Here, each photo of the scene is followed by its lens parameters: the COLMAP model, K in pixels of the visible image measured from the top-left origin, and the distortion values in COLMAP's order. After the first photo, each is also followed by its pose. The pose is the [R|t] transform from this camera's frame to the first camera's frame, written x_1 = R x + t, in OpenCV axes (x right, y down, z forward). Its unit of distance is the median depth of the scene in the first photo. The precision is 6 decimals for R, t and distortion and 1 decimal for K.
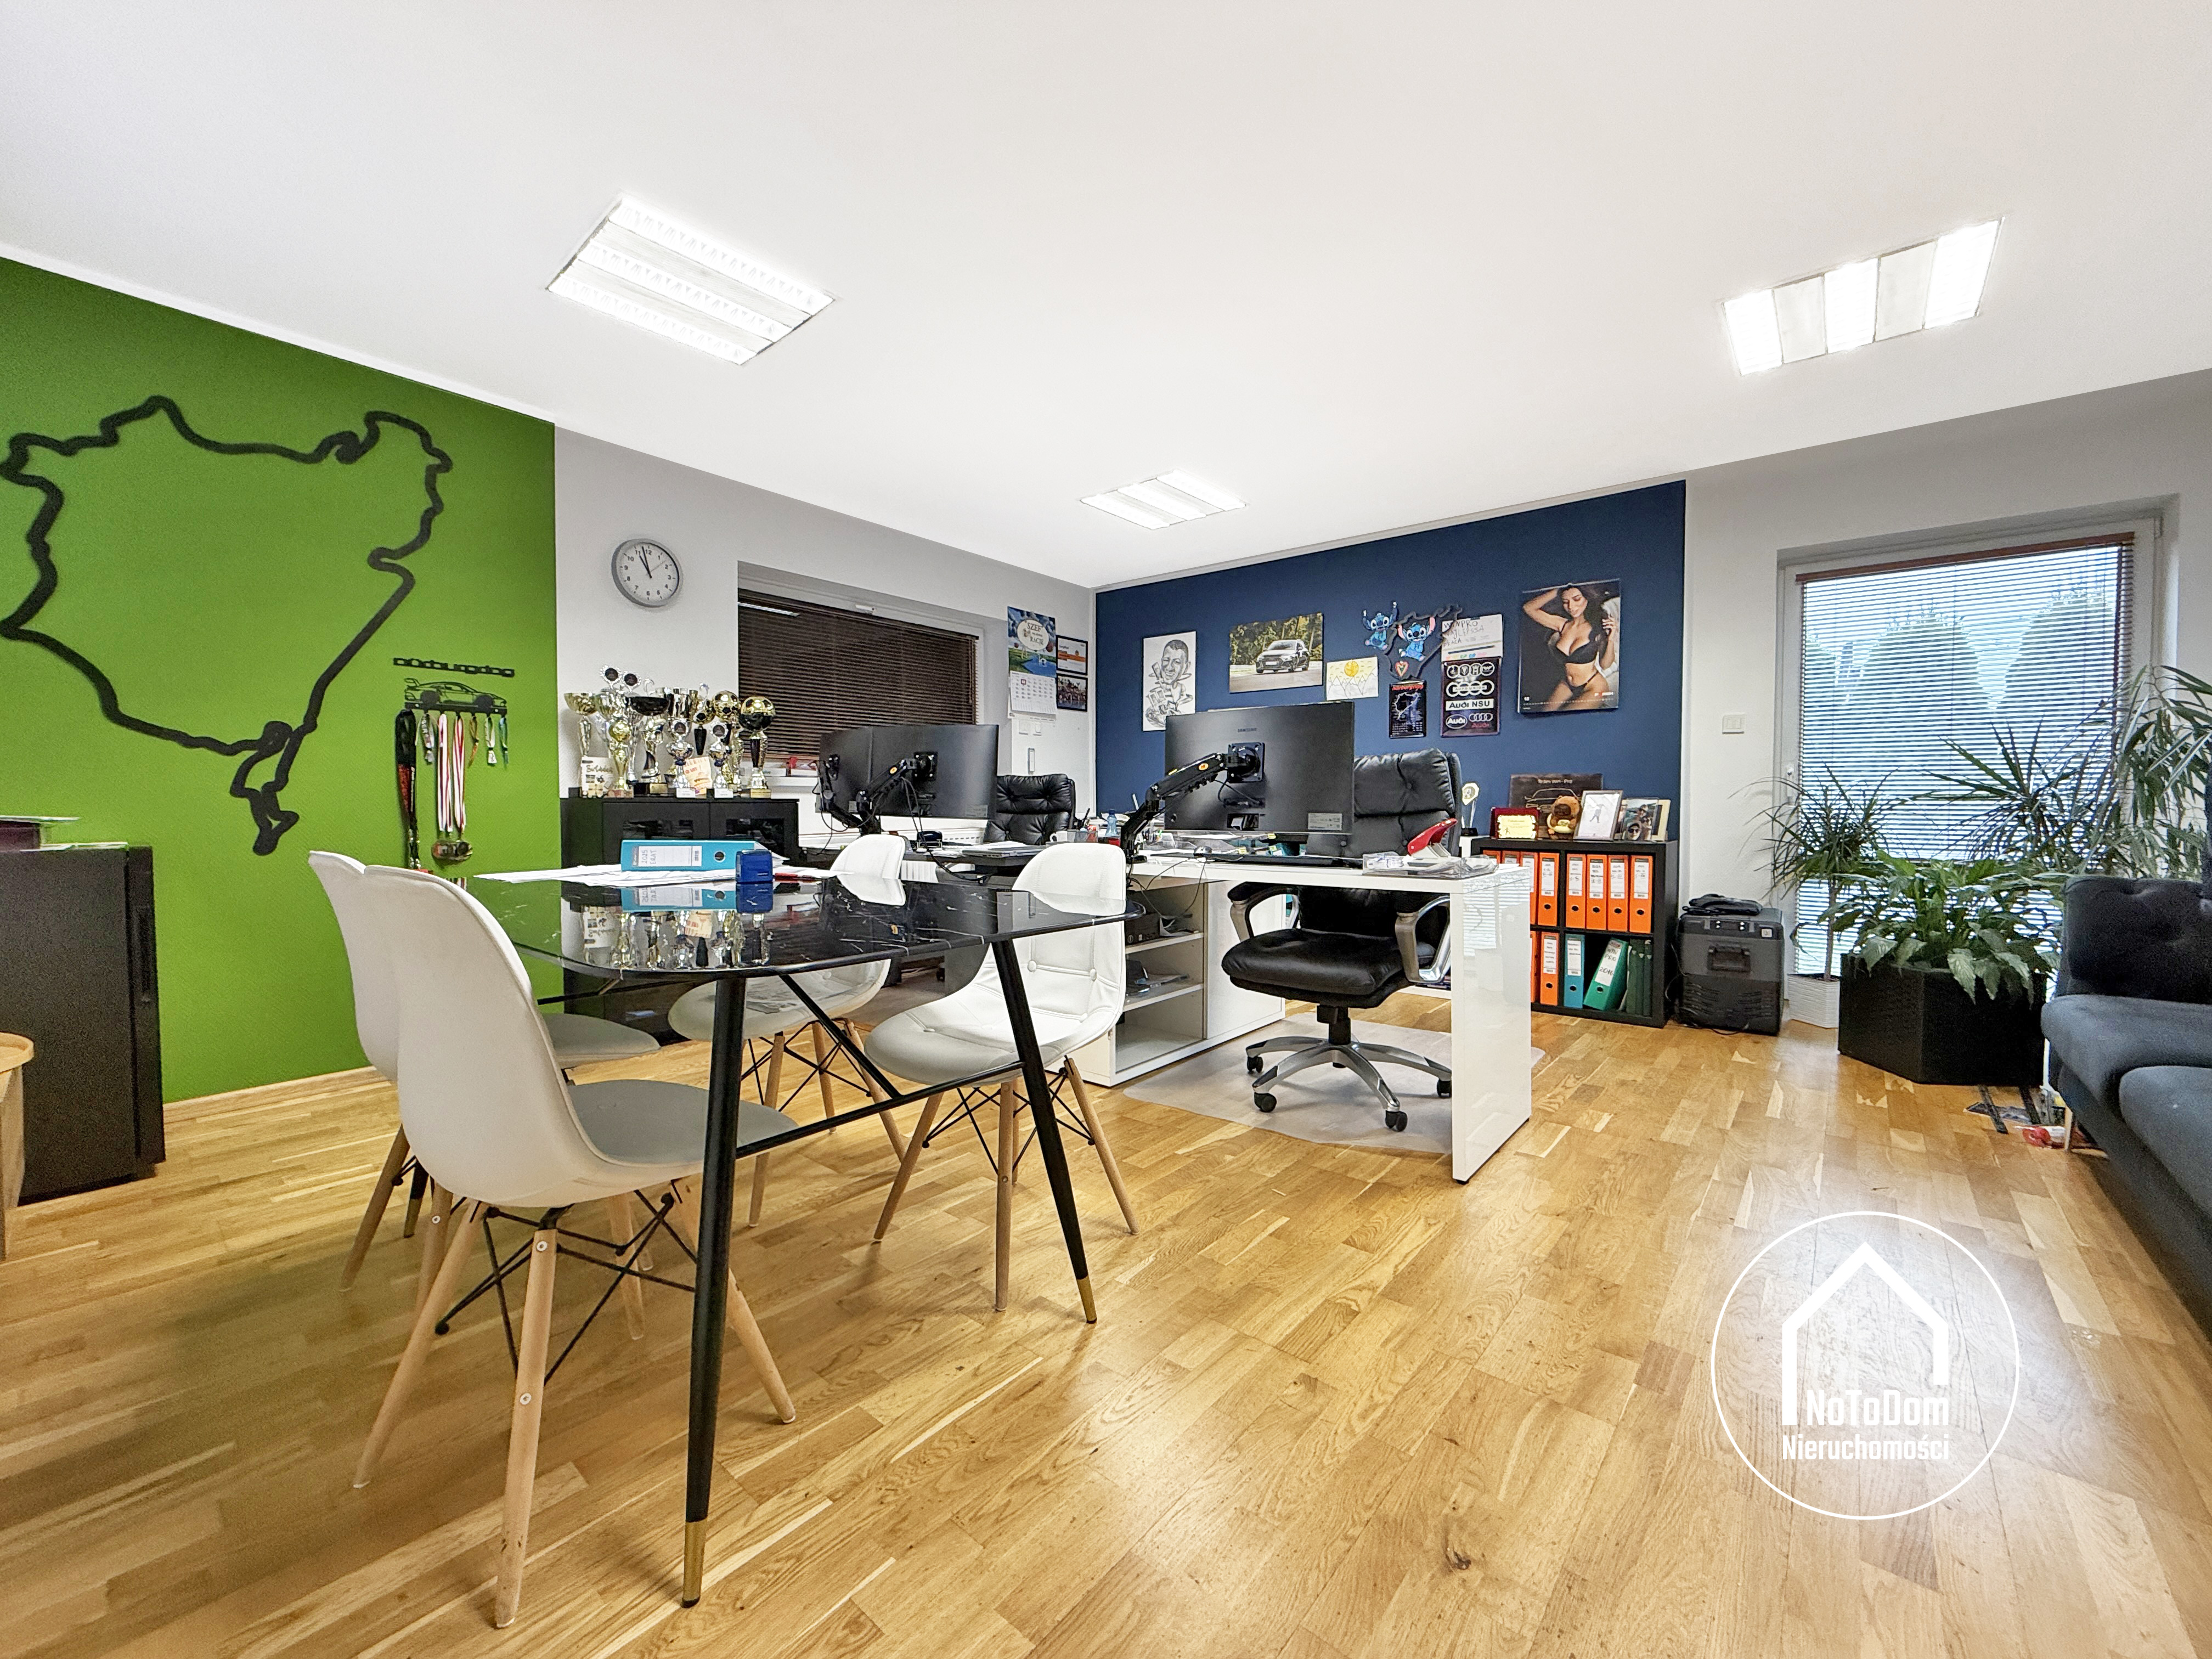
lens RADIAL K [[895.3, 0, 1106.0], [0, 895.3, 829.5], [0, 0, 1]] dist [-0.003193, -0.000019]
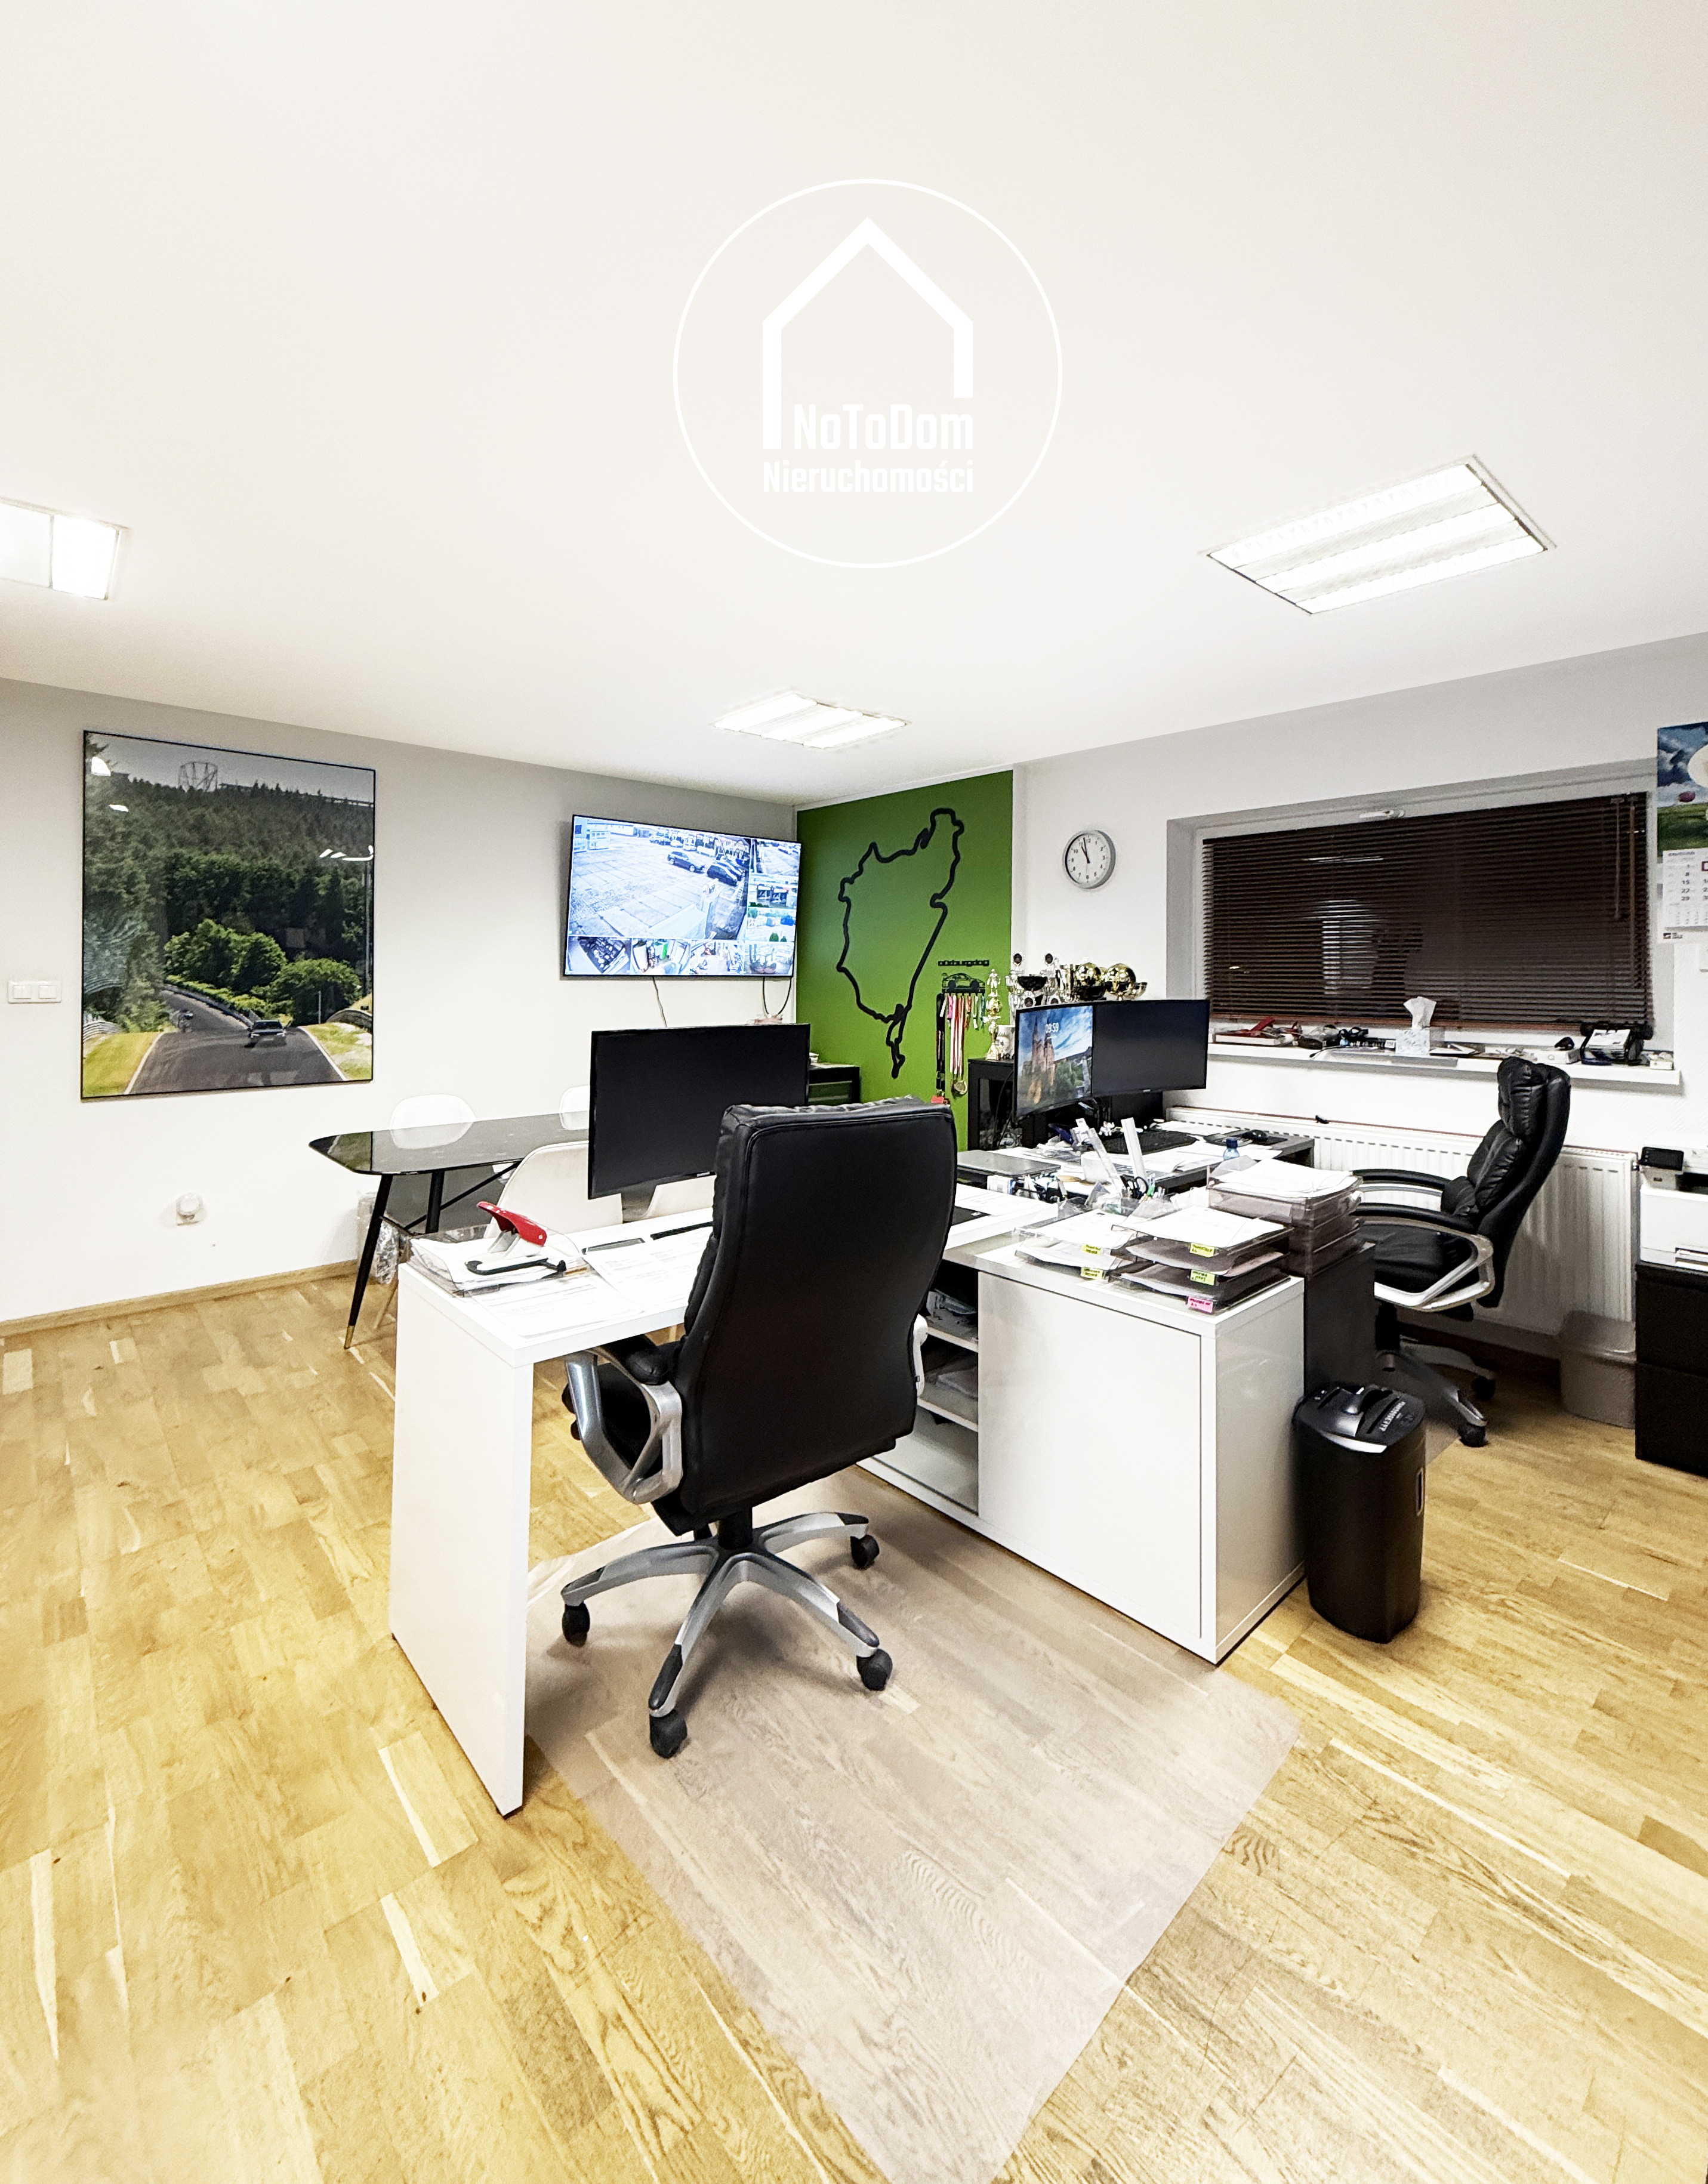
lens RADIAL K [[920.0, 0, 853.1], [0, 920.0, 972.2], [0, 0, 1]] dist [-0.001056, -0.000169]
pose [[-0.133319, -0.011394, -0.991008, 0.904172], [-0.030461, 0.999509, -0.007394, -0.168014], [0.990605, 0.029201, -0.133600, 1.149183]]
